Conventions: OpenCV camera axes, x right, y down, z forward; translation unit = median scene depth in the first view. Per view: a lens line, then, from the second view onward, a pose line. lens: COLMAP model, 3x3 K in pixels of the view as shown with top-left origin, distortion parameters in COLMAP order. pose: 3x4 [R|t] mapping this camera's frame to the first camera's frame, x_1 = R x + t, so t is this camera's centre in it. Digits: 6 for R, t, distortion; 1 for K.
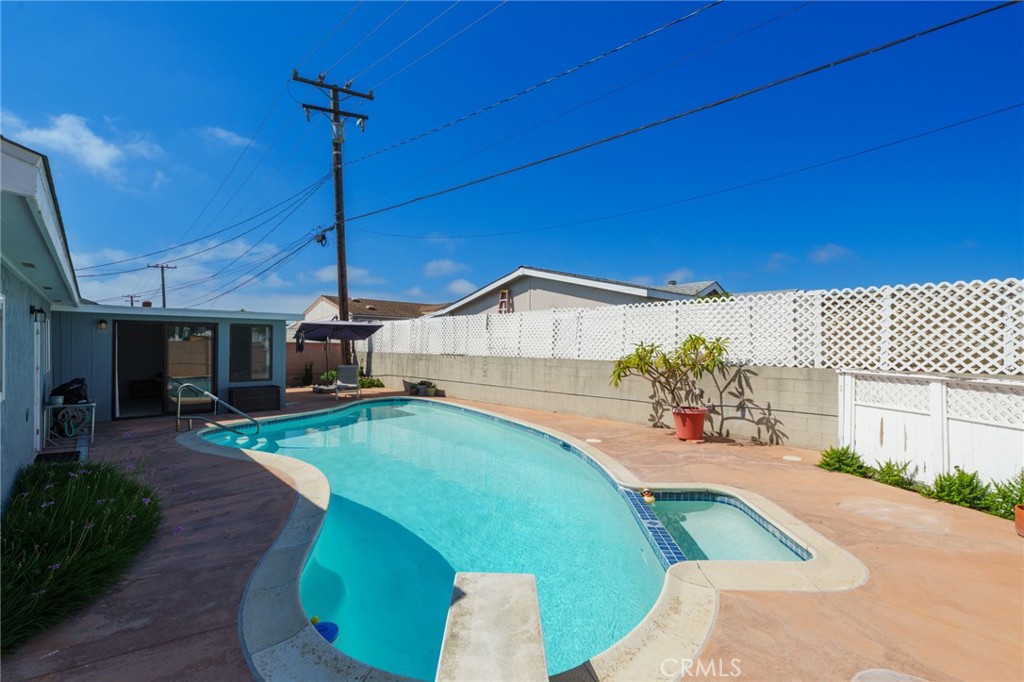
lens RADIAL K [[471.1, 0, 510.0], [0, 471.1, 343.0], [0, 0, 1]] dist [-0.006098, 0.001846]
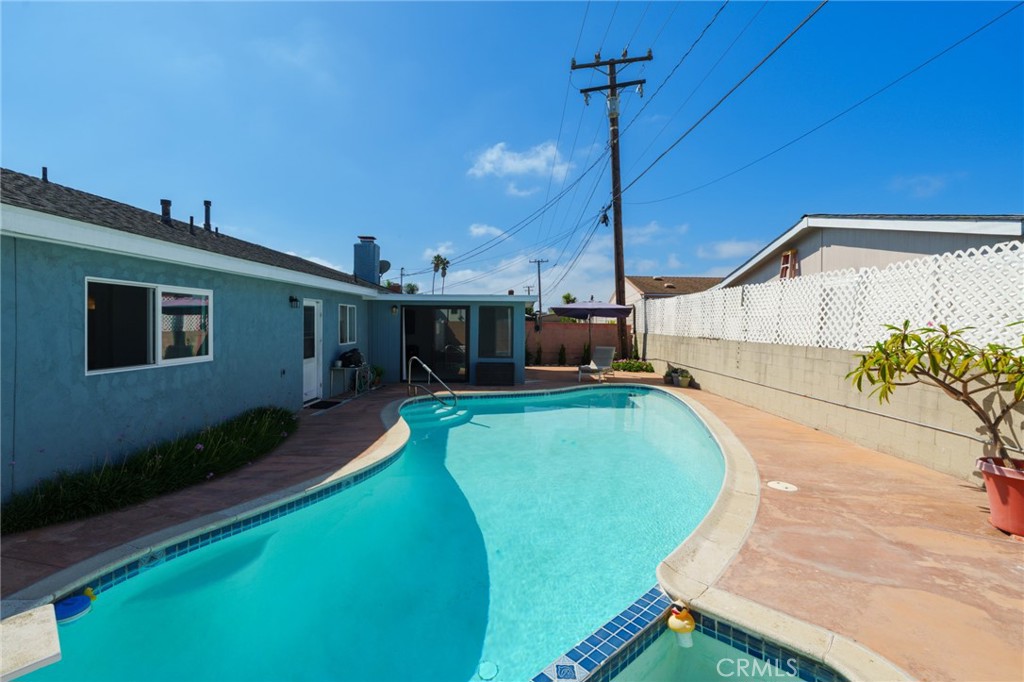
lens RADIAL K [[471.1, 0, 508.5], [0, 471.1, 325.7], [0, 0, 1]] dist [-0.006098, 0.001846]
pose [[0.716157, 0.005549, -0.697917, 0.203401], [-0.002852, 0.999983, 0.005023, 0.000251], [0.697933, -0.001607, 0.716161, 0.194016]]
